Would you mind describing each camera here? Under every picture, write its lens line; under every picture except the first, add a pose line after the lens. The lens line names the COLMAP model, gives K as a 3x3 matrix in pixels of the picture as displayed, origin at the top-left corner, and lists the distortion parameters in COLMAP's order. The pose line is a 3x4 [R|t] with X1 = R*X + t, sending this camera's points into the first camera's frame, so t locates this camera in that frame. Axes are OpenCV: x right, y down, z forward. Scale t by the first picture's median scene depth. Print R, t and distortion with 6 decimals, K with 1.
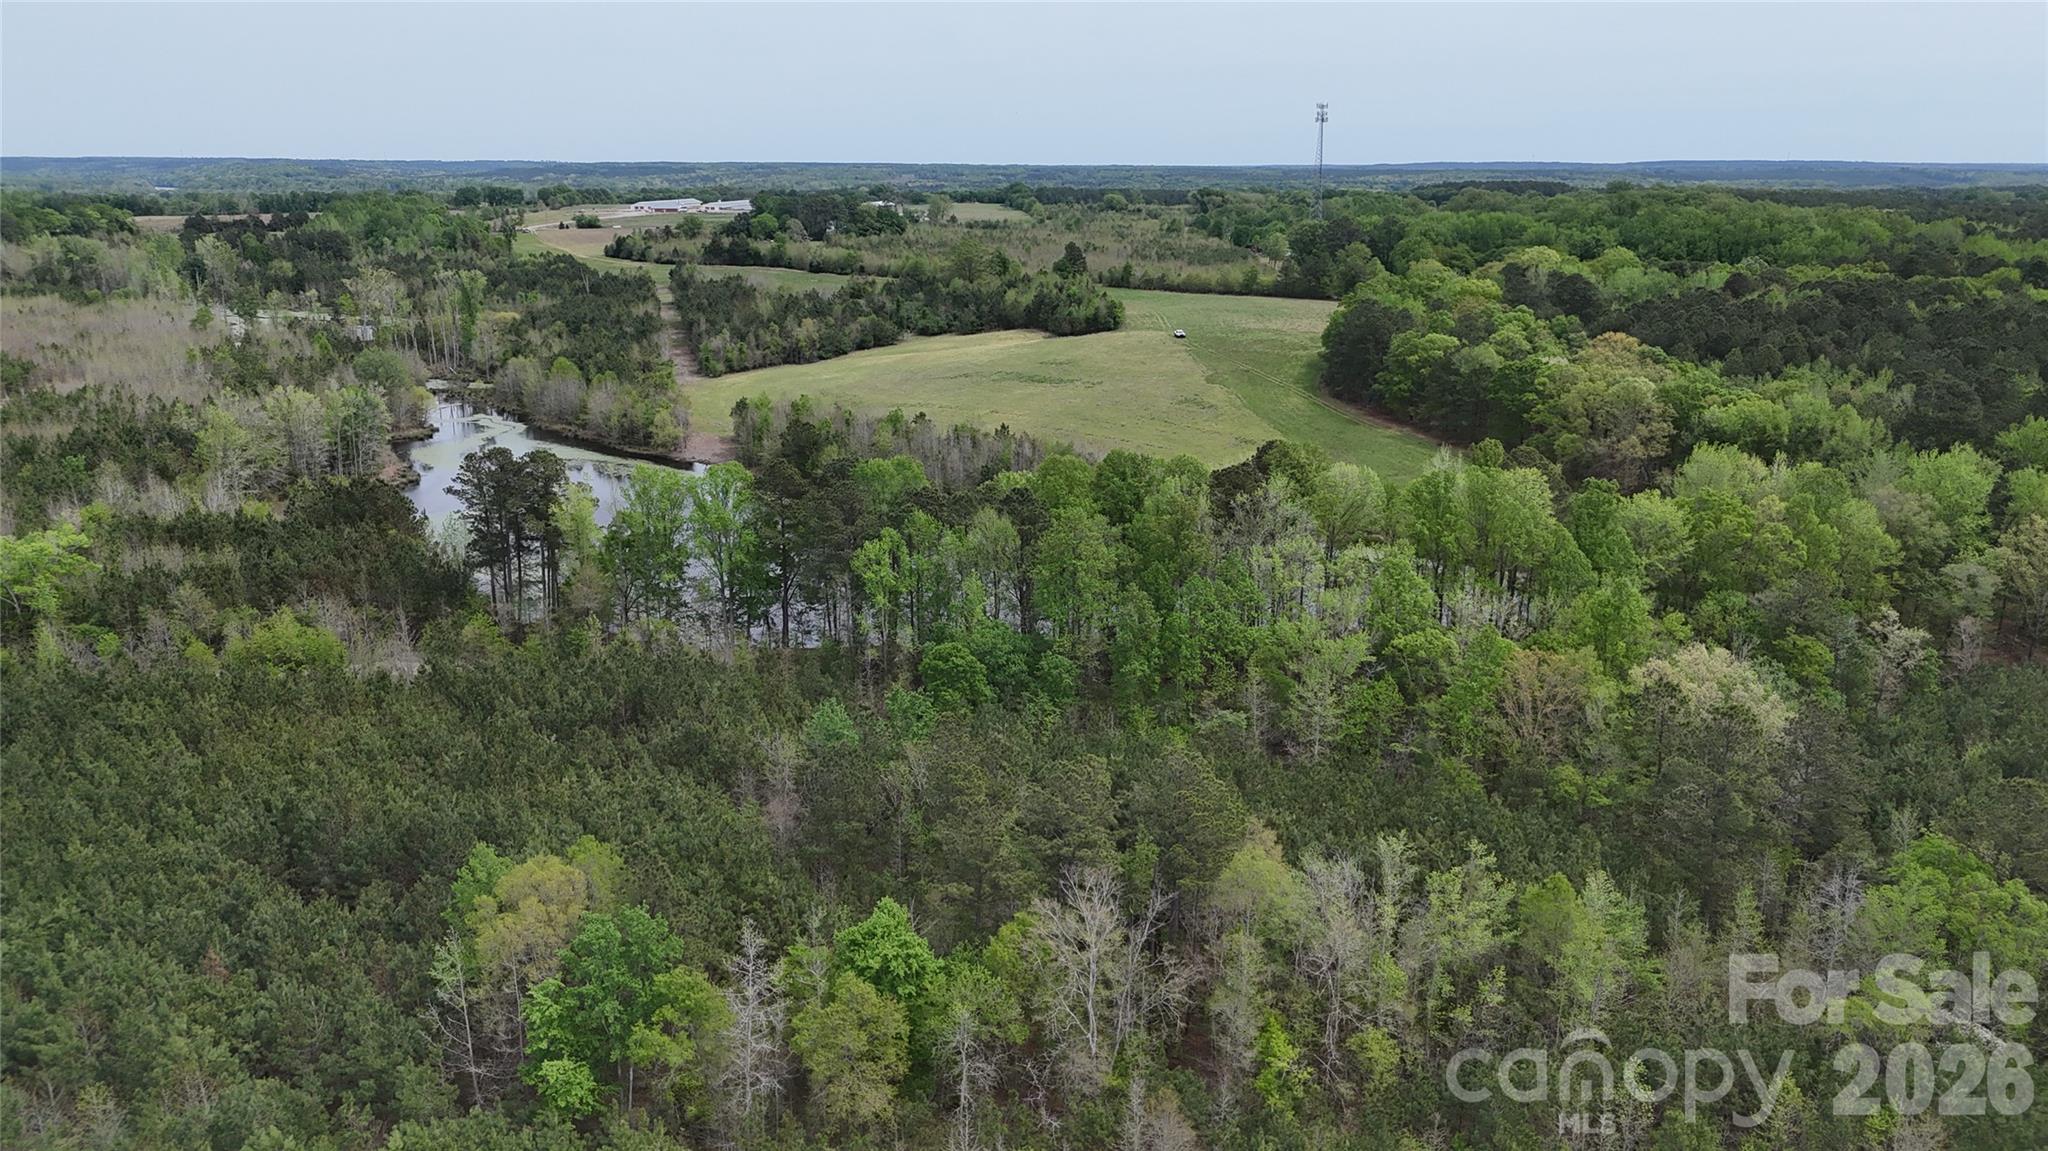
lens RADIAL K [[1520.0, 0, 1025.8], [0, 1520.0, 584.7], [0, 0, 1]] dist [0.068801, -0.063674]
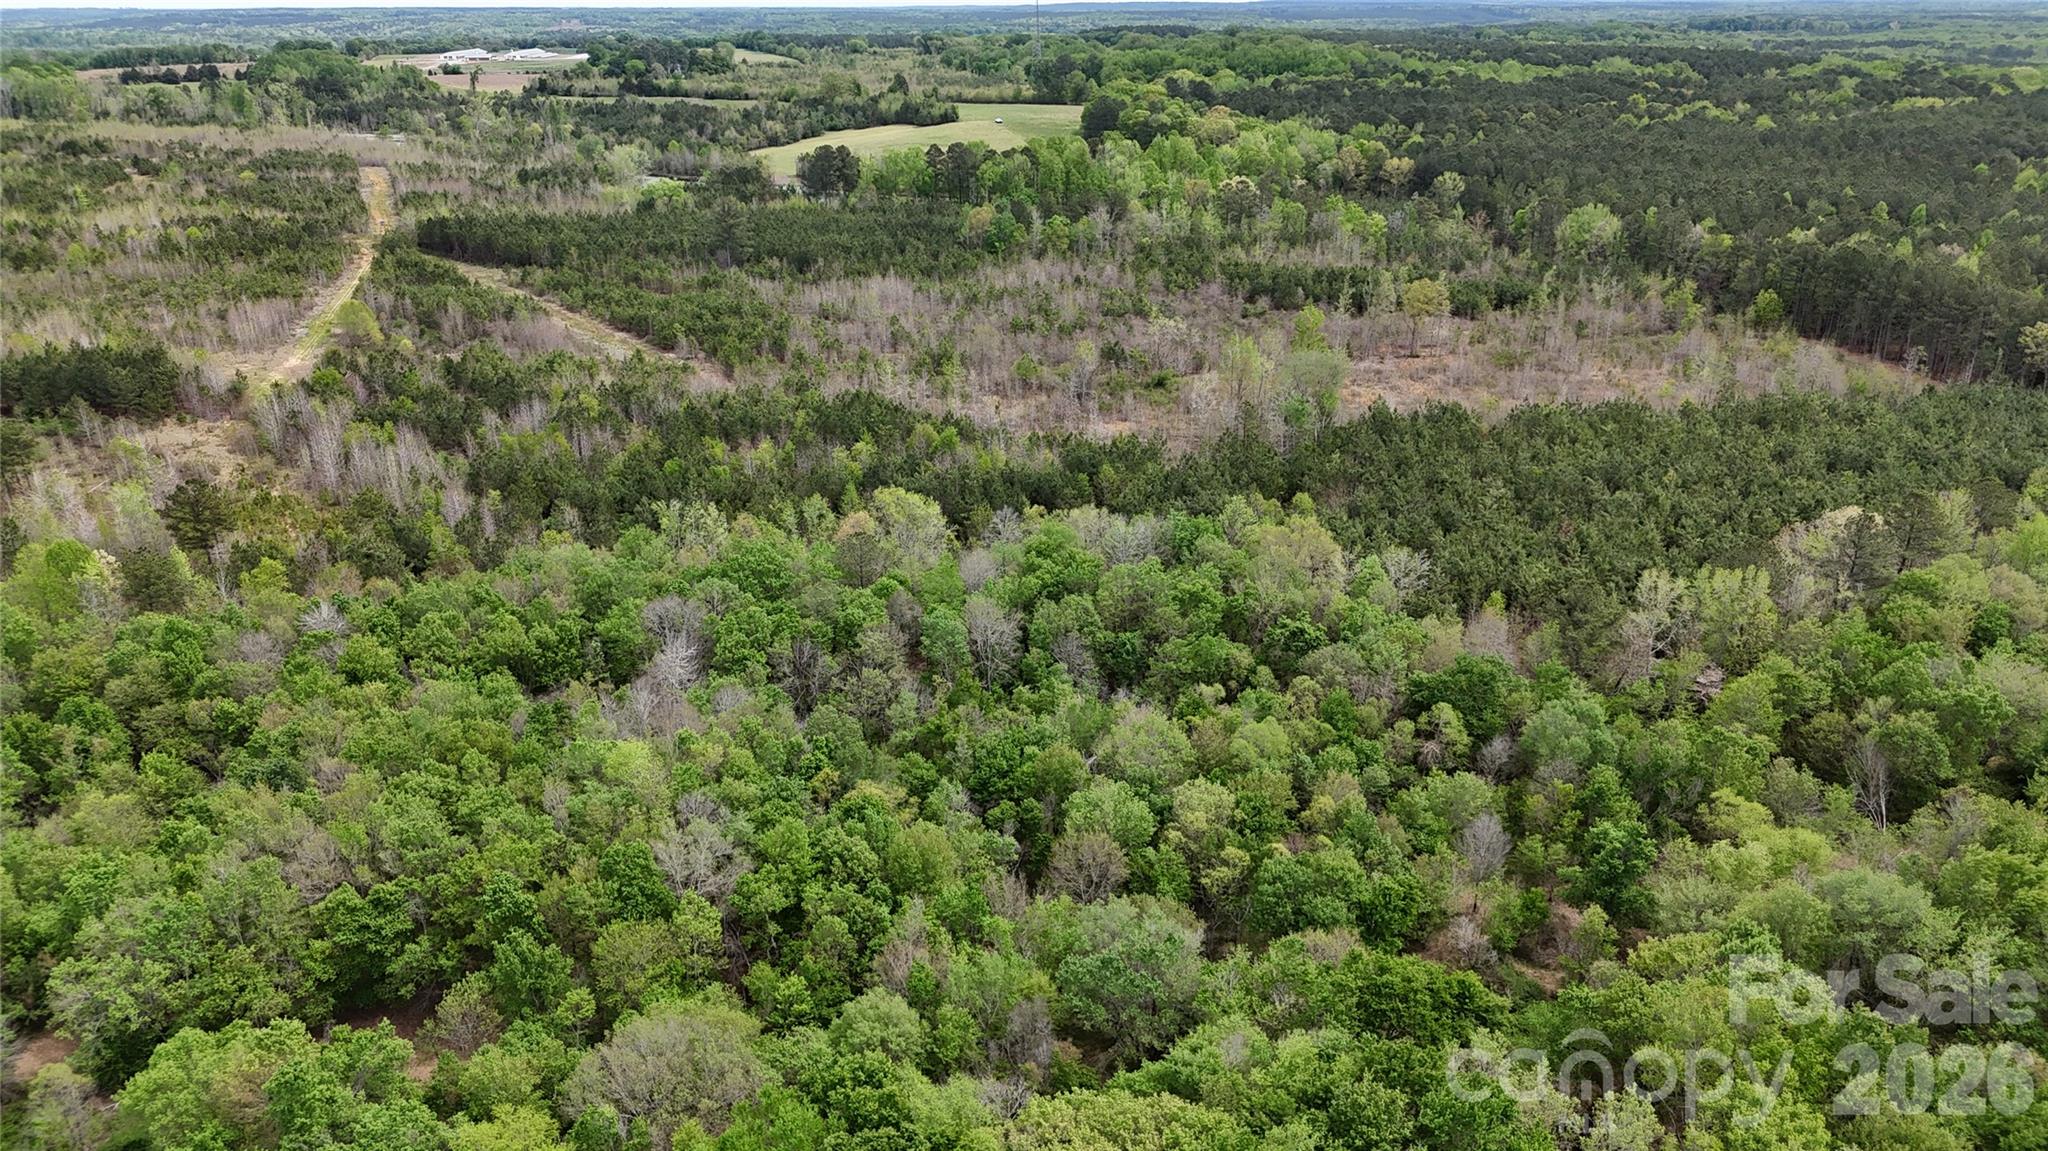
lens RADIAL K [[1520.0, 0, 1027.8], [0, 1520.0, 592.8], [0, 0, 1]] dist [0.068801, -0.063674]
pose [[0.974579, -0.091135, 0.204672, -0.272354], [0.070655, 0.991933, 0.105242, 0.191685], [-0.212612, -0.088106, 0.973156, -0.781578]]
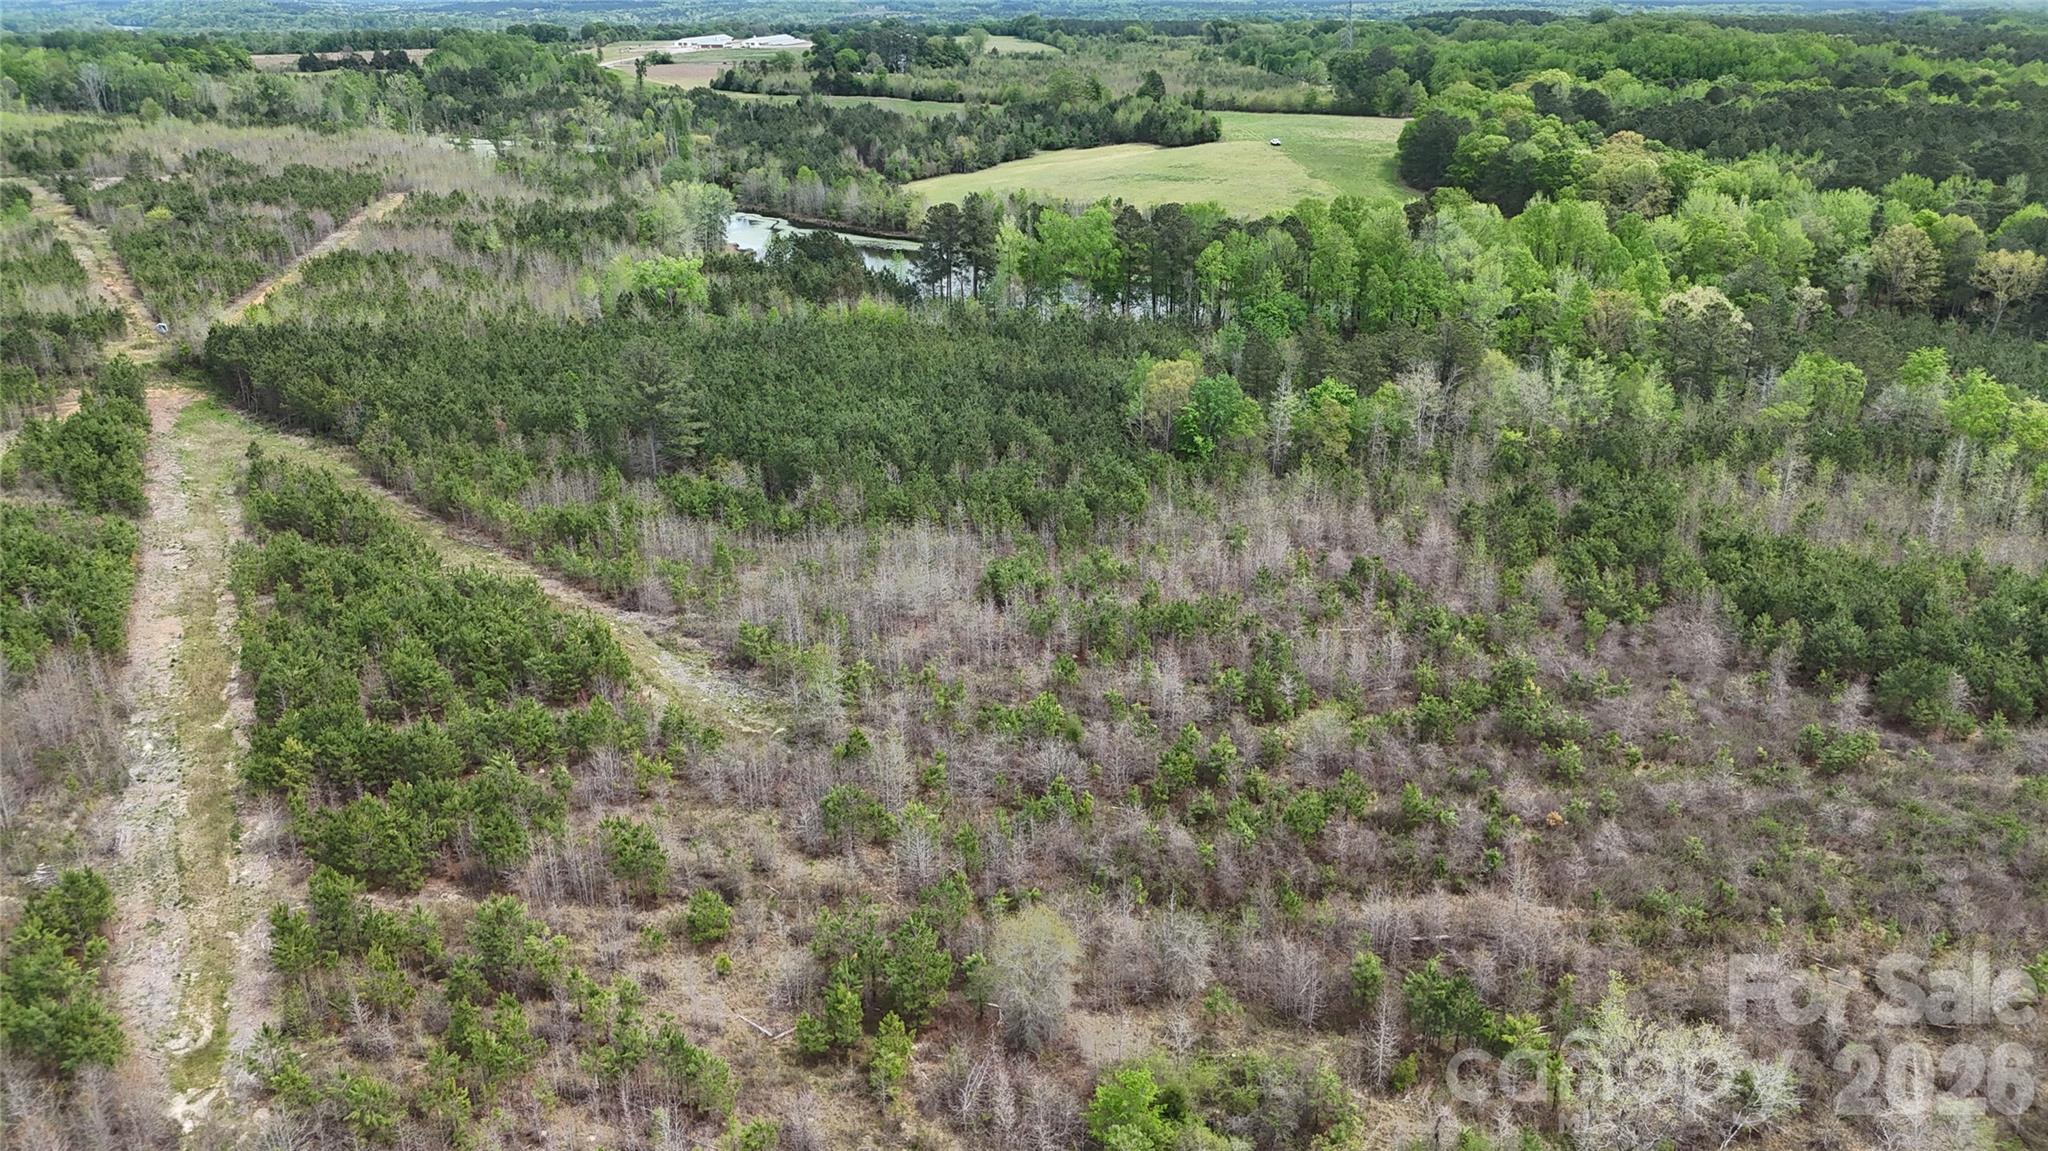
lens RADIAL K [[1520.0, 0, 1024.9], [0, 1520.0, 586.3], [0, 0, 1]] dist [0.068801, -0.063674]
pose [[0.999539, -0.017755, 0.024615, -0.135165], [0.015191, 0.994797, 0.100736, 0.065237], [-0.026275, -0.100316, 0.994609, -0.272944]]
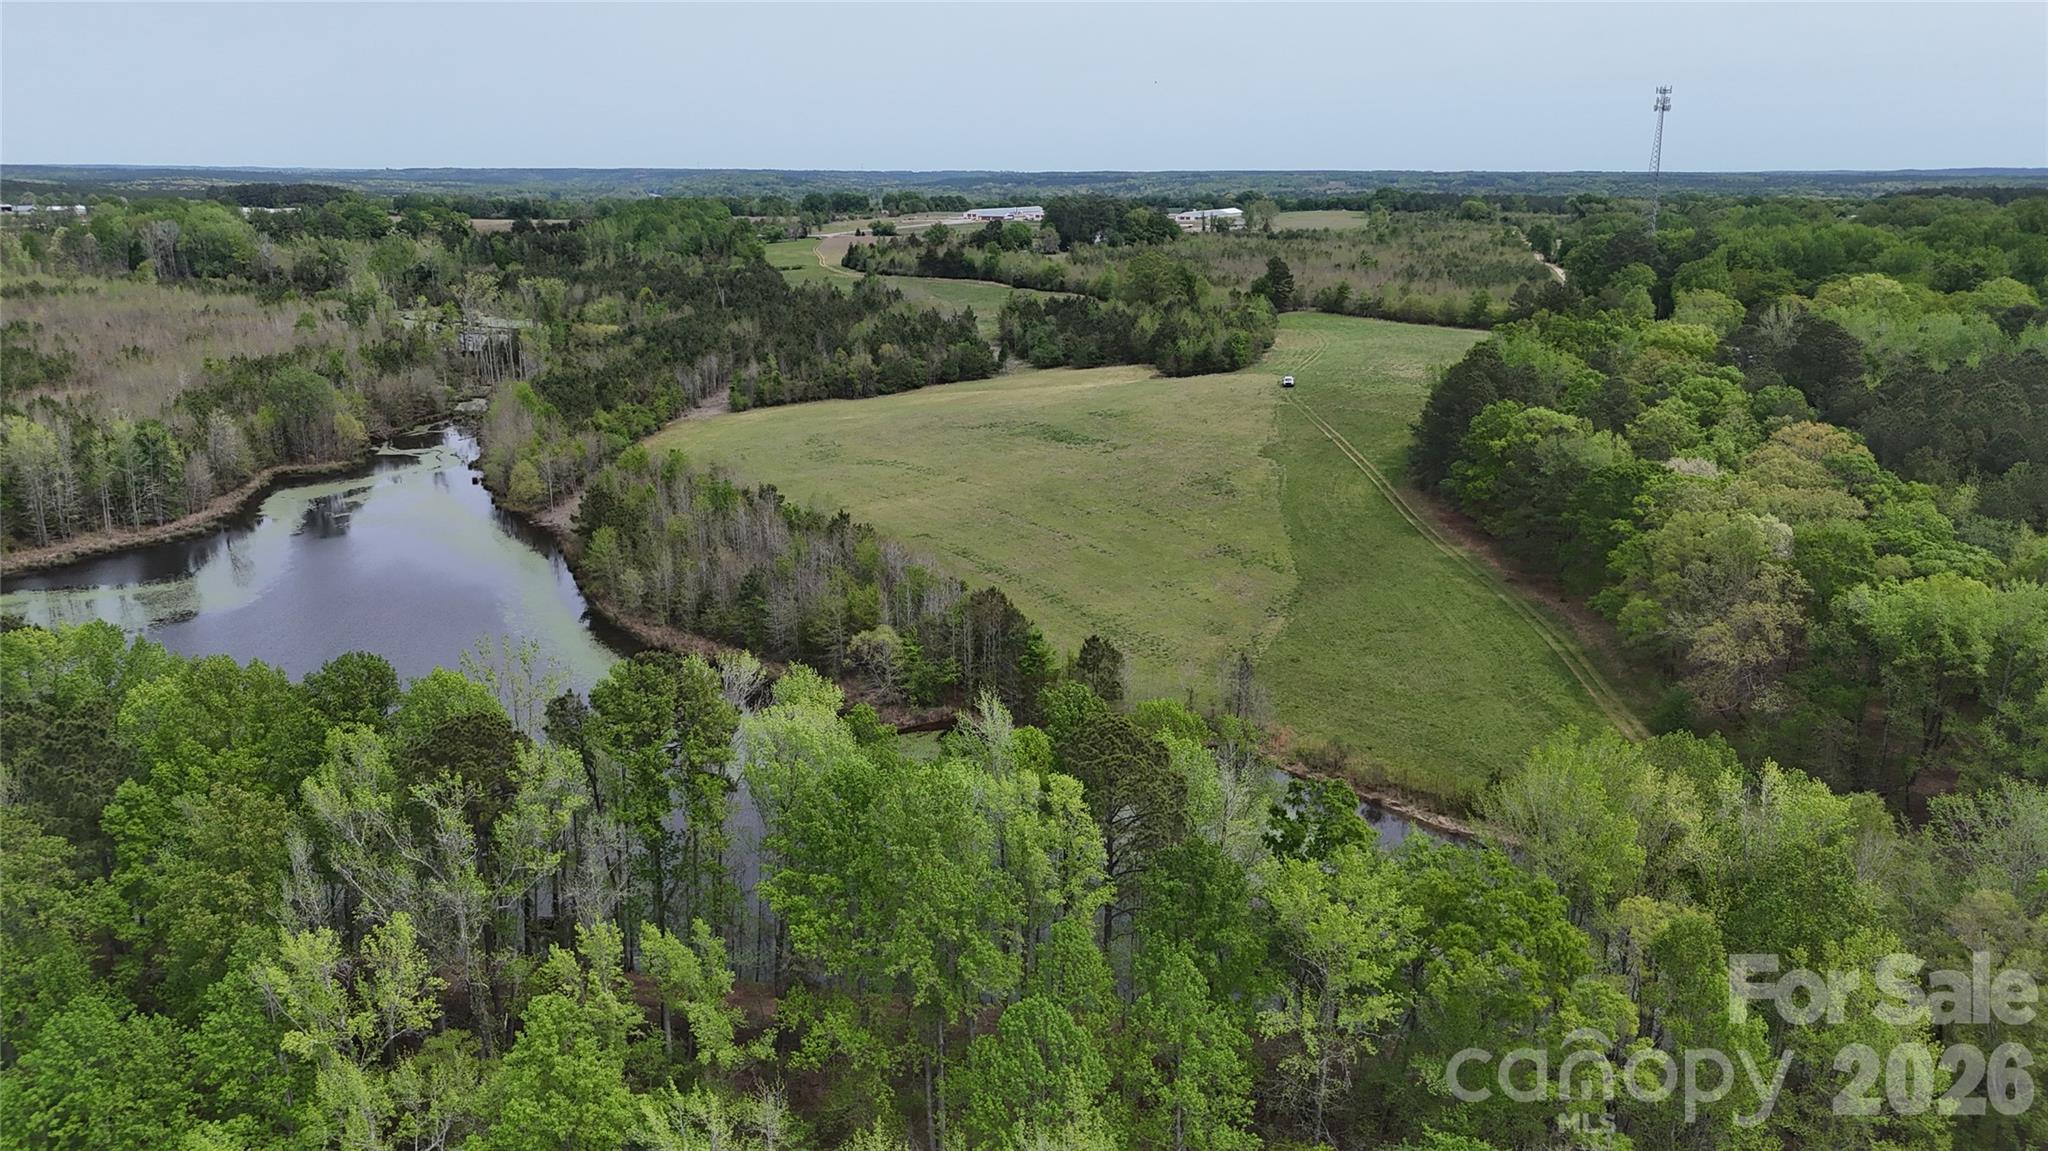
lens RADIAL K [[1520.0, 0, 1017.7], [0, 1520.0, 563.9], [0, 0, 1]] dist [0.068801, -0.063674]
pose [[0.957075, 0.072566, -0.280609, 0.179784], [-0.077655, 0.996955, -0.007046, -0.055493], [0.279244, 0.028534, 0.959796, 0.225707]]
